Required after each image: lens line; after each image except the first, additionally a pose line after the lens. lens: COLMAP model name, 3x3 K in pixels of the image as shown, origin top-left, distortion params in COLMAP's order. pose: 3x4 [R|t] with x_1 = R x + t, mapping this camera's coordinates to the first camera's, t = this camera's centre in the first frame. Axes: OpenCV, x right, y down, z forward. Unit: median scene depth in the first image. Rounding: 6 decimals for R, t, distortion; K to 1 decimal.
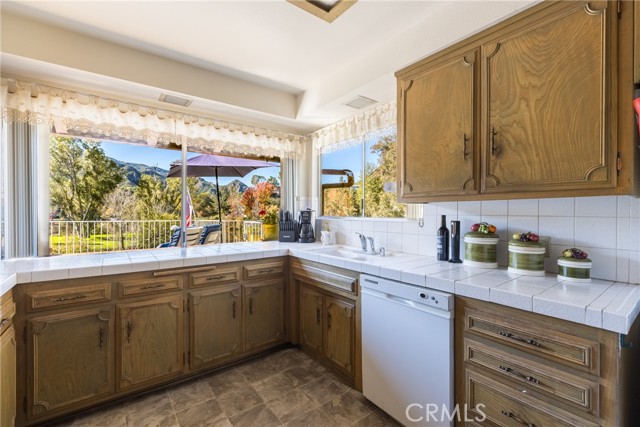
lens RADIAL K [[286.9, 0, 322.5], [0, 286.9, 212.0], [0, 0, 1]] dist [0.003836, -0.000096]
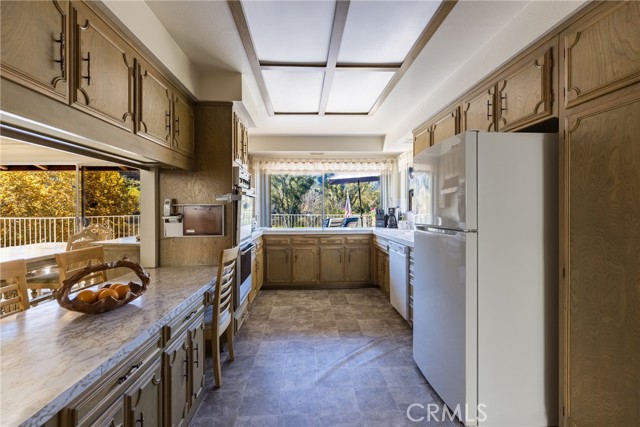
lens RADIAL K [[292.0, 0, 318.0], [0, 292.0, 208.9], [0, 0, 1]] dist [0.001645, 0.000078]
pose [[0.826815, -0.002694, -0.562467, 0.503425], [0.003556, 0.999994, 0.000438, -0.000328], [0.562462, -0.002363, 0.826820, -0.537476]]
